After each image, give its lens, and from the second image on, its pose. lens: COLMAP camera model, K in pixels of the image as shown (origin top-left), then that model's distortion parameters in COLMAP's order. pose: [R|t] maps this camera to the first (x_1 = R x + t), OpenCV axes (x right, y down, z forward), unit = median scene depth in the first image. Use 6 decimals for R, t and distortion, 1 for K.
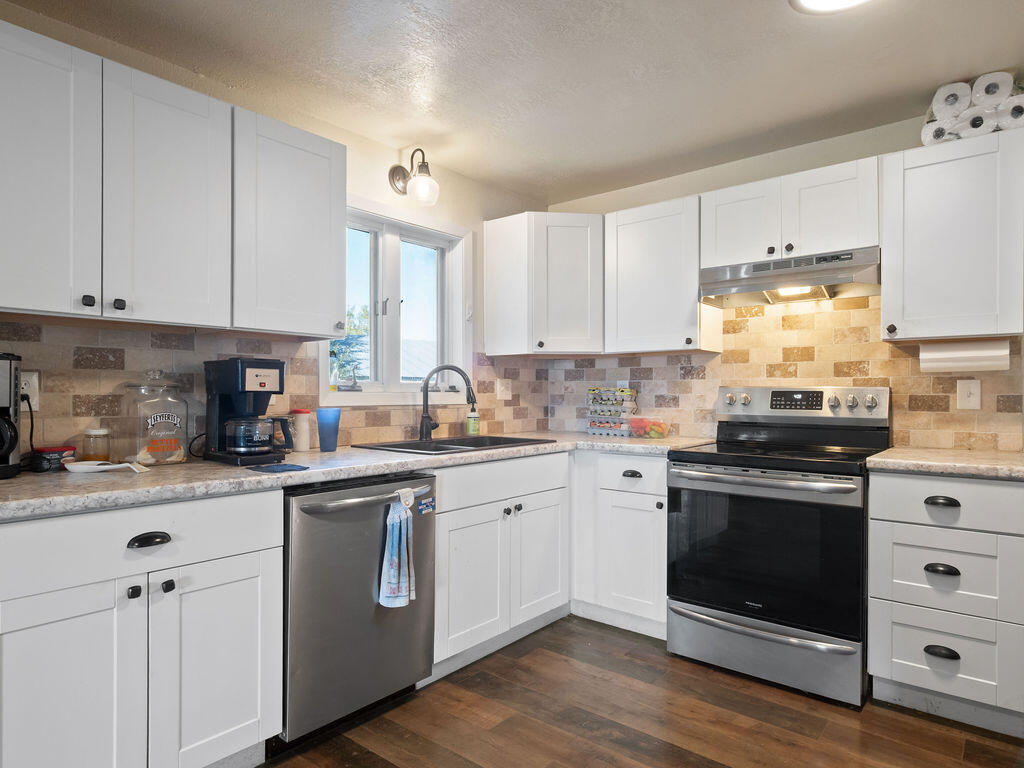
lens RADIAL K [[624.8, 0, 511.7], [0, 624.8, 393.9], [0, 0, 1]] dist [0.006022, -0.003733]
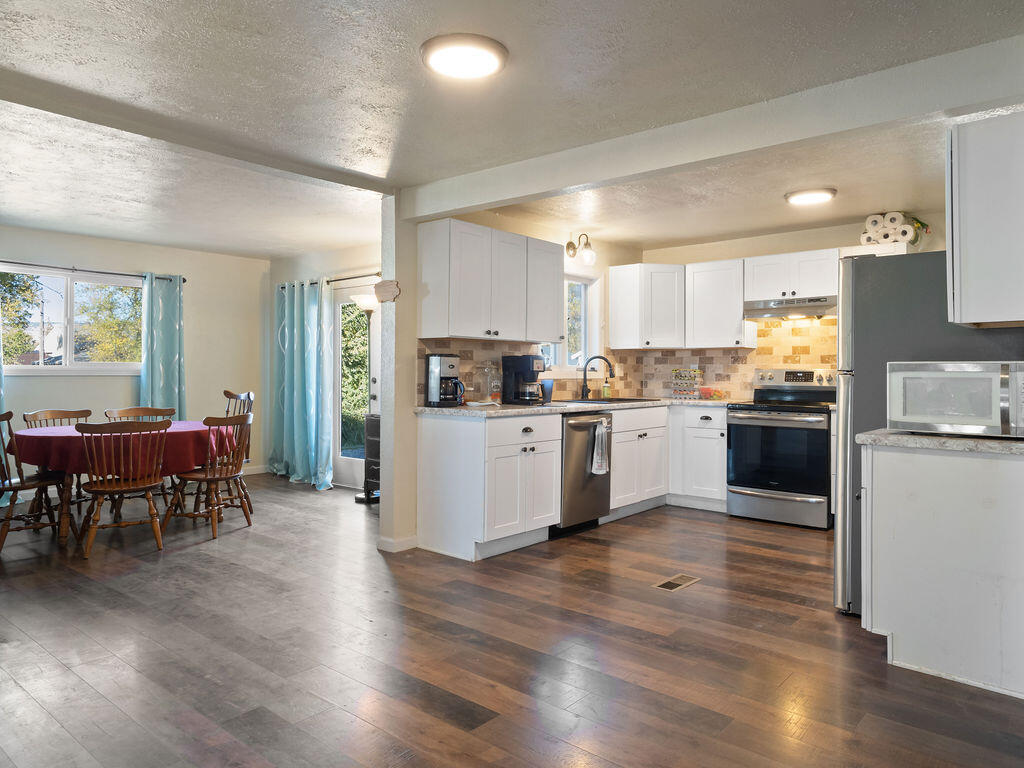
lens RADIAL K [[697.2, 0, 505.6], [0, 697.2, 364.0], [0, 0, 1]] dist [0.002781, -0.008879]
pose [[0.999849, 0.003055, -0.017092, -0.345723], [-0.003303, 0.999889, -0.014522, 0.005736], [0.017046, 0.014576, 0.999748, -0.998806]]
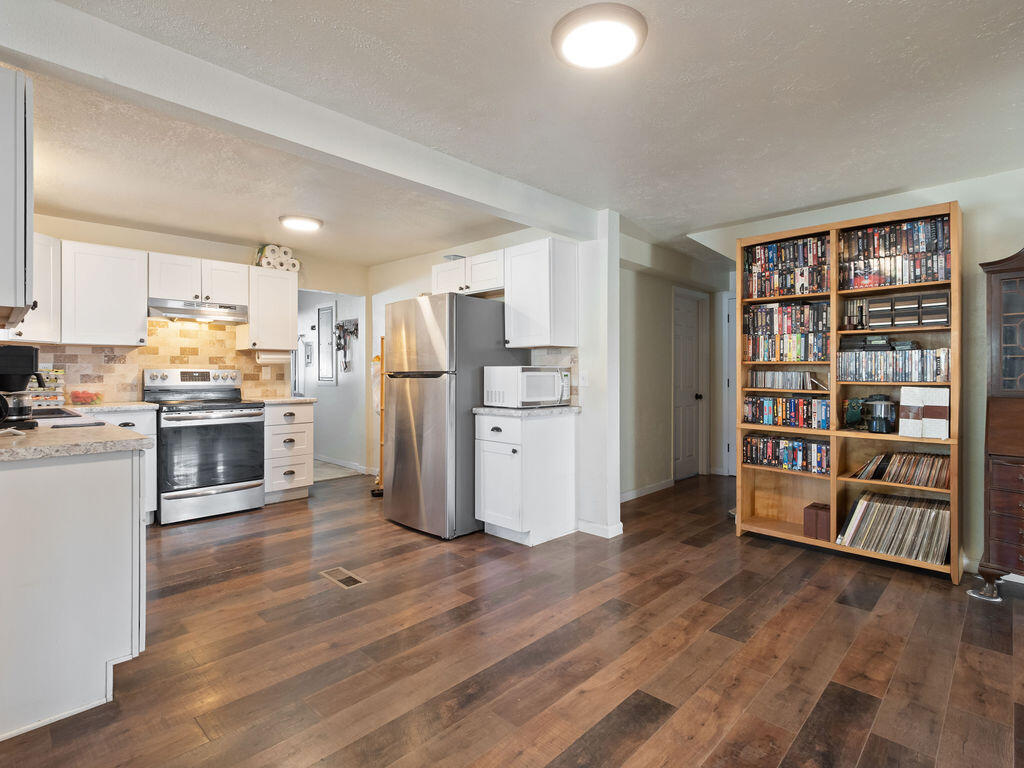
lens RADIAL K [[522.5, 0, 512.4], [0, 522.5, 373.7], [0, 0, 1]] dist [-0.006931, 0.001313]
pose [[0.068869, -0.002616, 0.997622, -1.043609], [0.004067, 0.999989, 0.002341, 0.001823], [-0.997617, 0.003896, 0.068879, -0.051346]]
